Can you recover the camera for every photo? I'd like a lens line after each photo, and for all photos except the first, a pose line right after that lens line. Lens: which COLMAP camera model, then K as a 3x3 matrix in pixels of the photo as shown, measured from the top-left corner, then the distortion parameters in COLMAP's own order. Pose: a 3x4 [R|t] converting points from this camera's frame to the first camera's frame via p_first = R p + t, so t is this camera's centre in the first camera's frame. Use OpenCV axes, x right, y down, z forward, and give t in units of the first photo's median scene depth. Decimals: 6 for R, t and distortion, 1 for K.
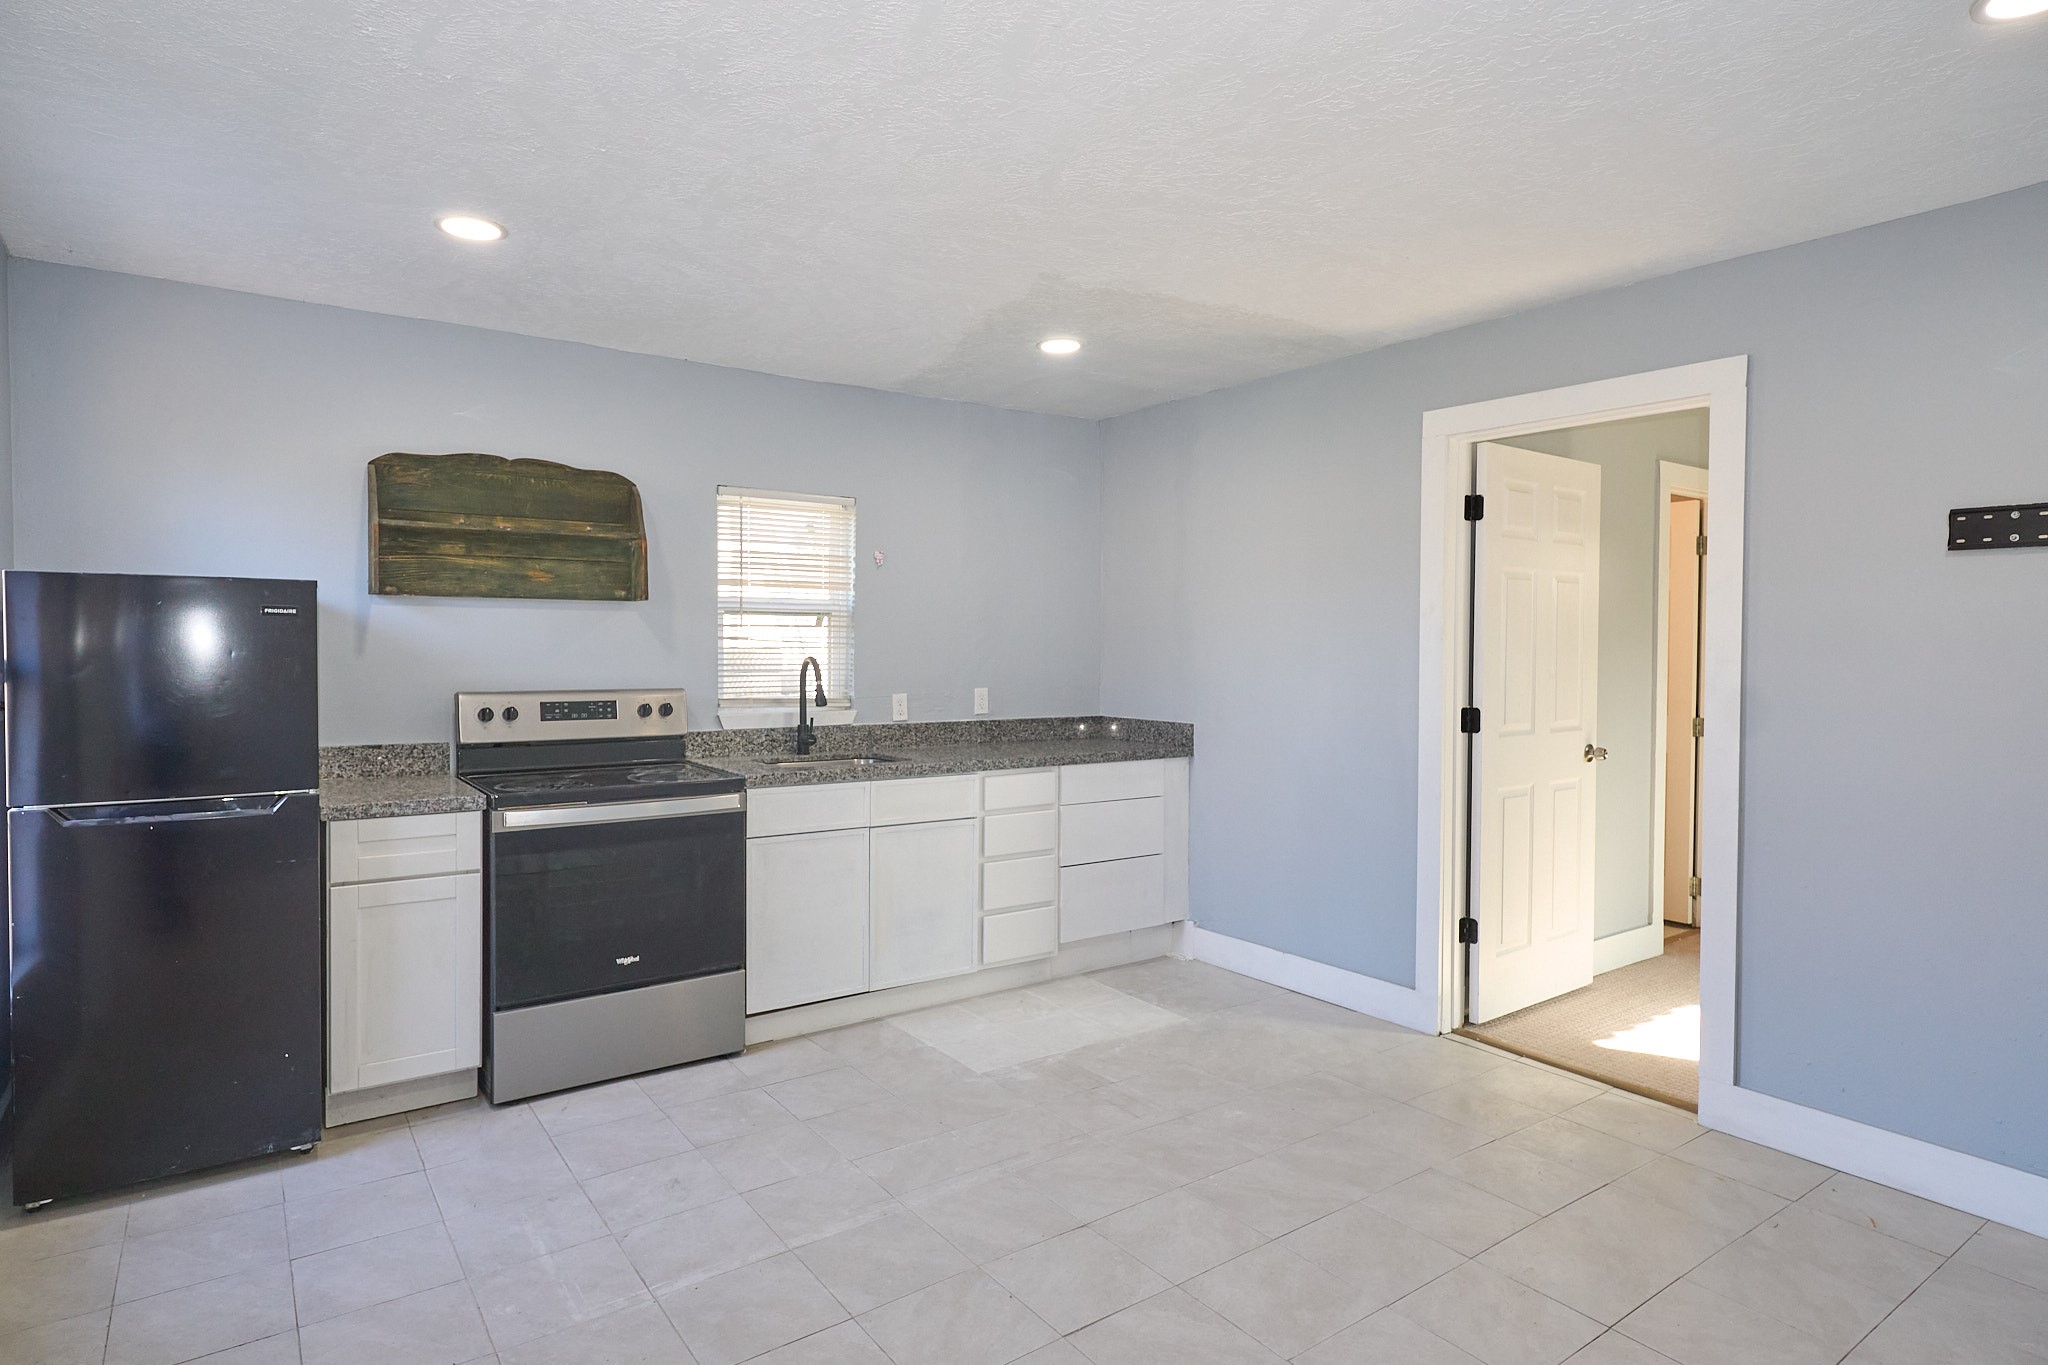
lens RADIAL K [[1104.7, 0, 1020.5], [0, 1104.7, 677.1], [0, 0, 1]] dist [0.001929, 0.000294]
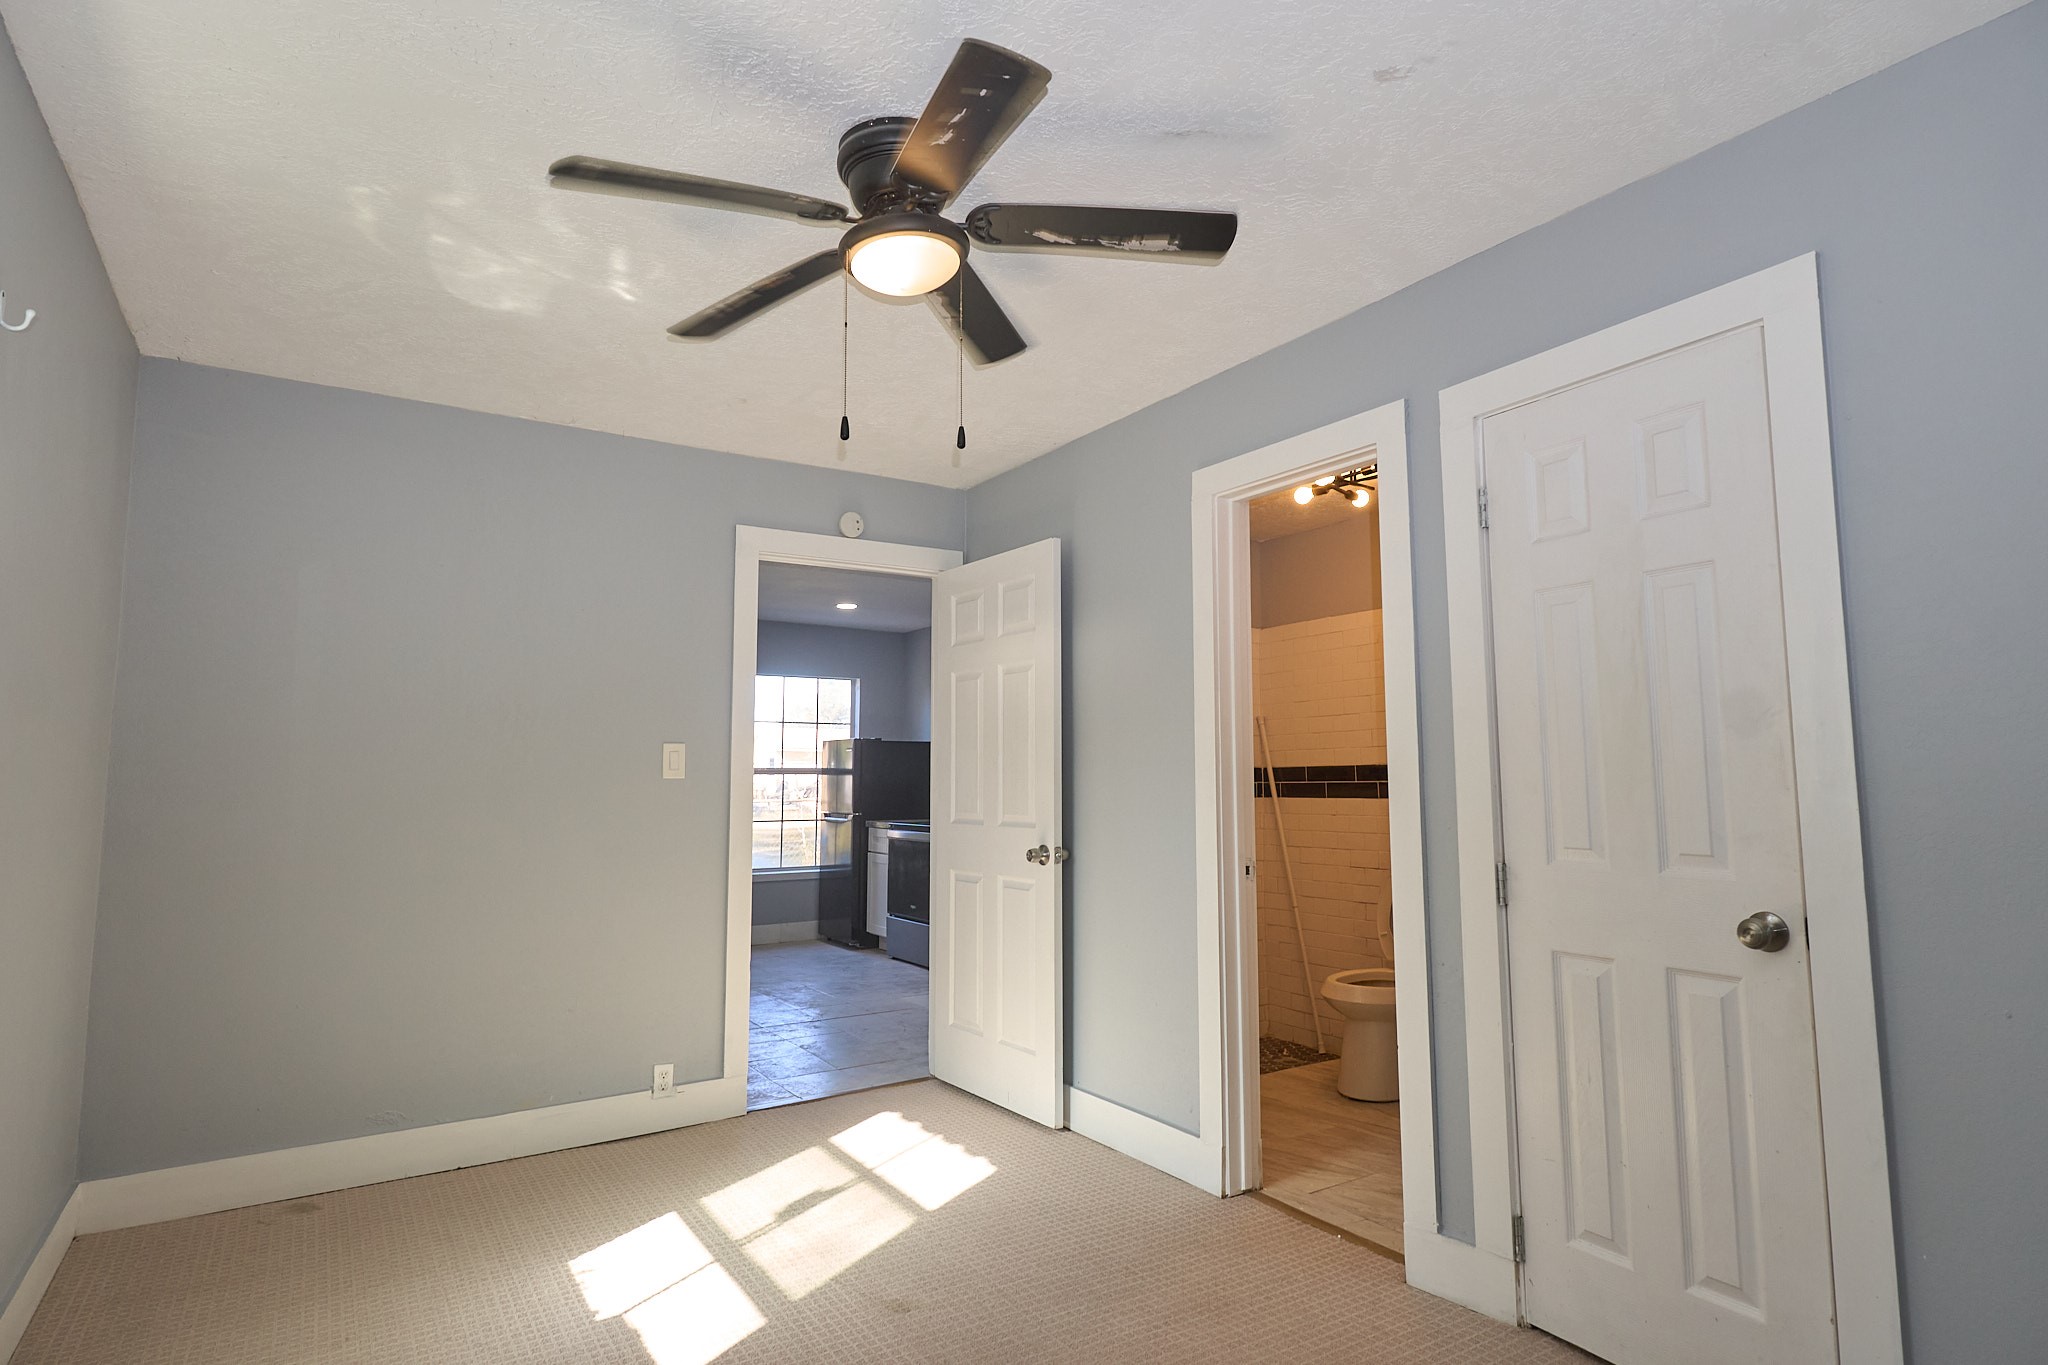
lens RADIAL K [[1090.3, 0, 1026.8], [0, 1090.3, 657.1], [0, 0, 1]] dist [0.000598, 0.000049]
pose [[-0.033392, -0.114621, -0.992848, 1.568434], [-0.021800, 0.993249, -0.113934, 0.011177], [0.999205, 0.017839, -0.035666, 1.128193]]
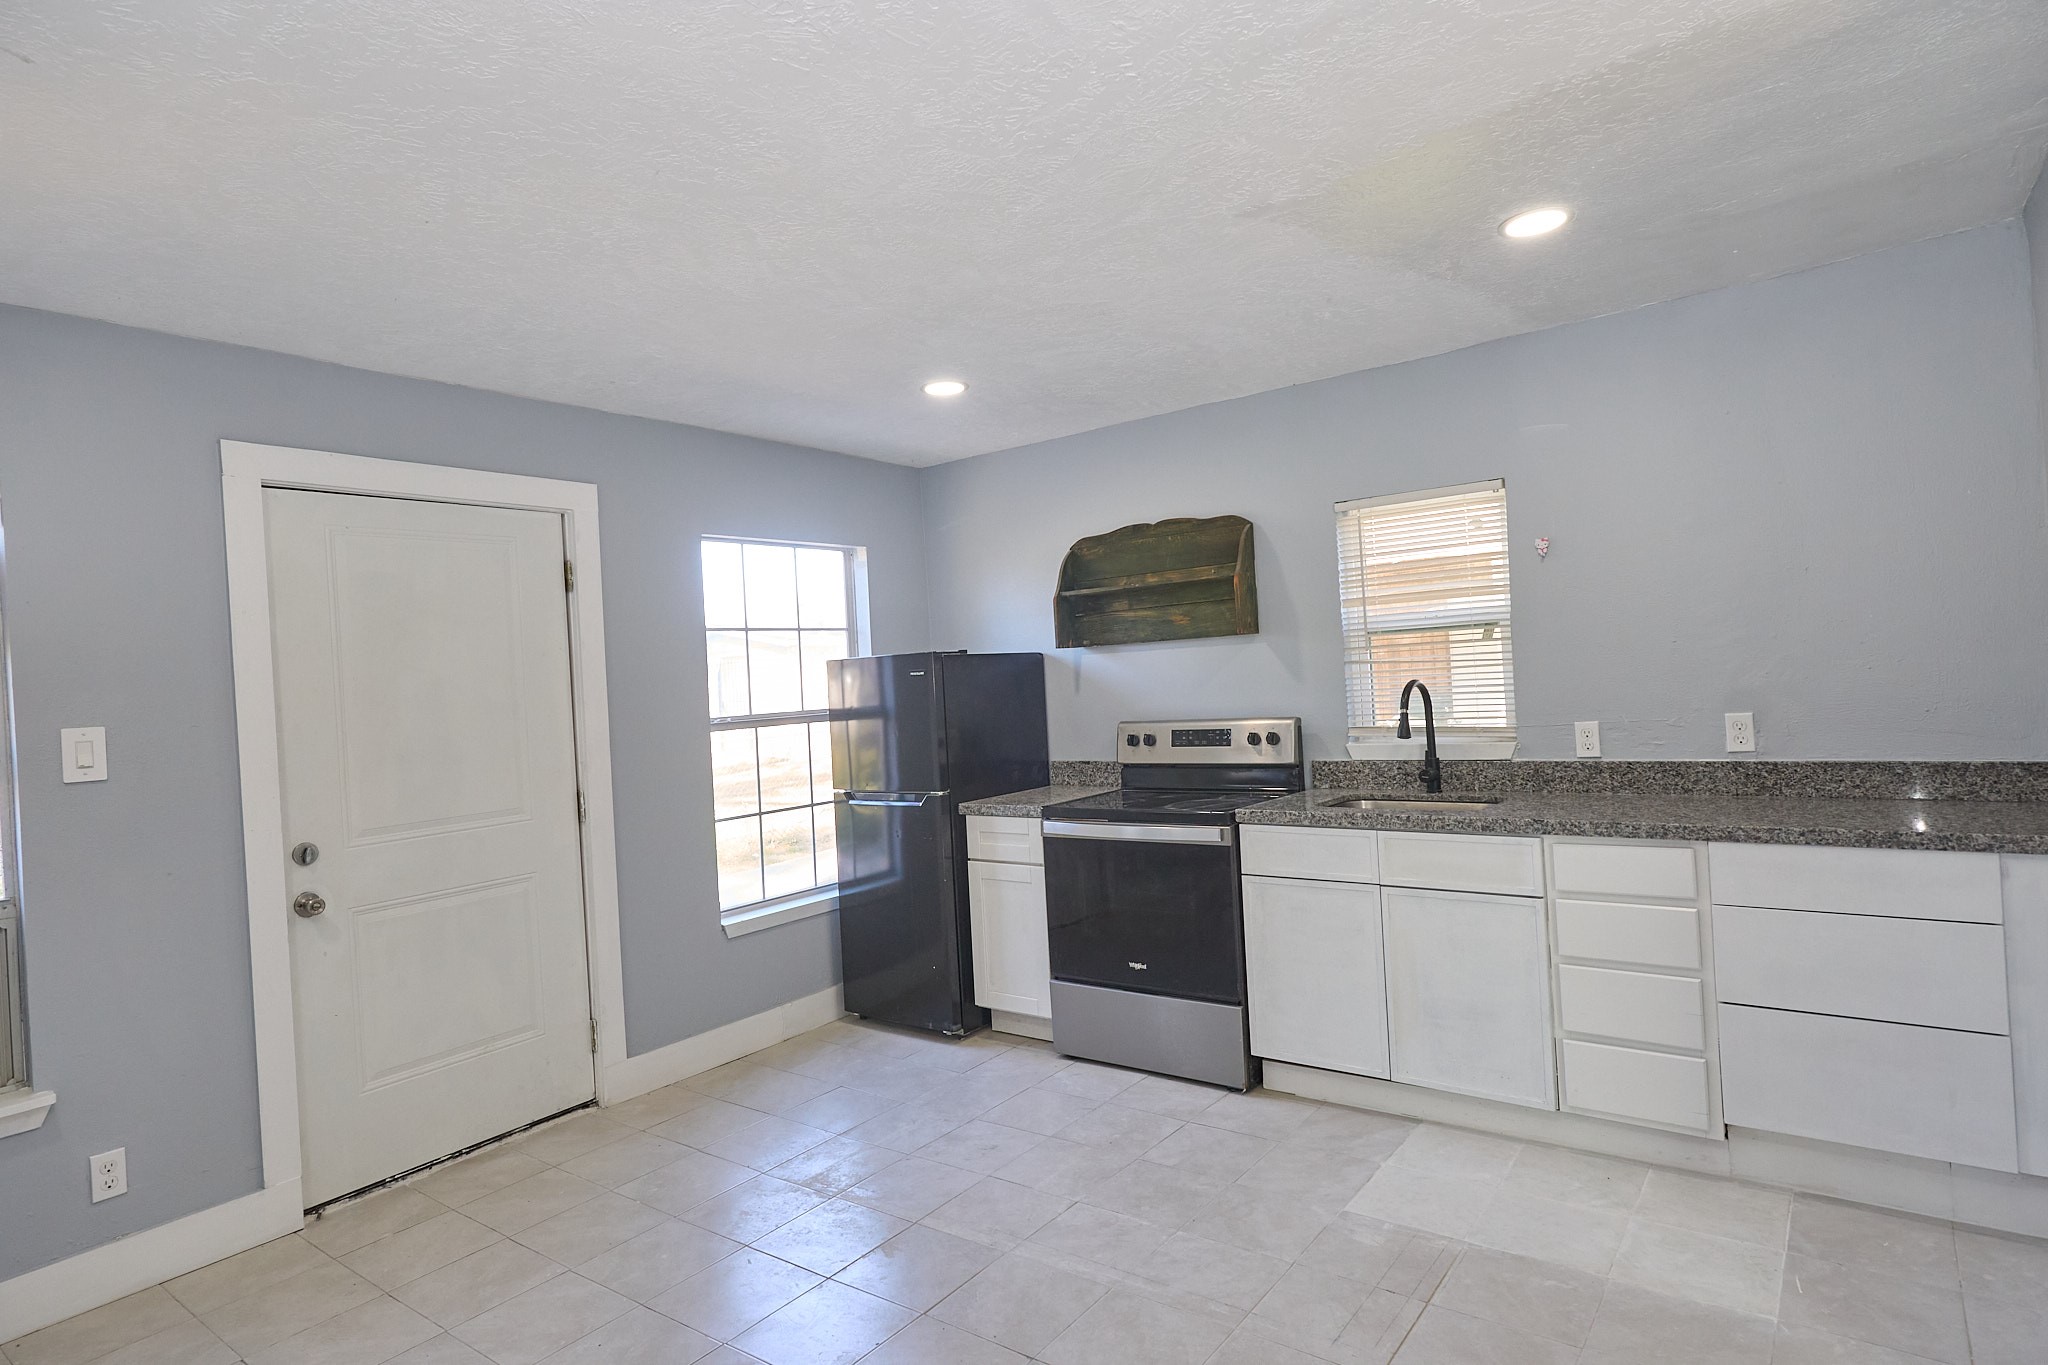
lens RADIAL K [[1104.7, 0, 1020.5], [0, 1104.7, 677.1], [0, 0, 1]] dist [0.001929, 0.000294]
pose [[0.294403, -0.024004, -0.955380, 0.599146], [0.032723, 0.999352, -0.015025, -0.019785], [0.955121, -0.026839, 0.294998, 0.495325]]
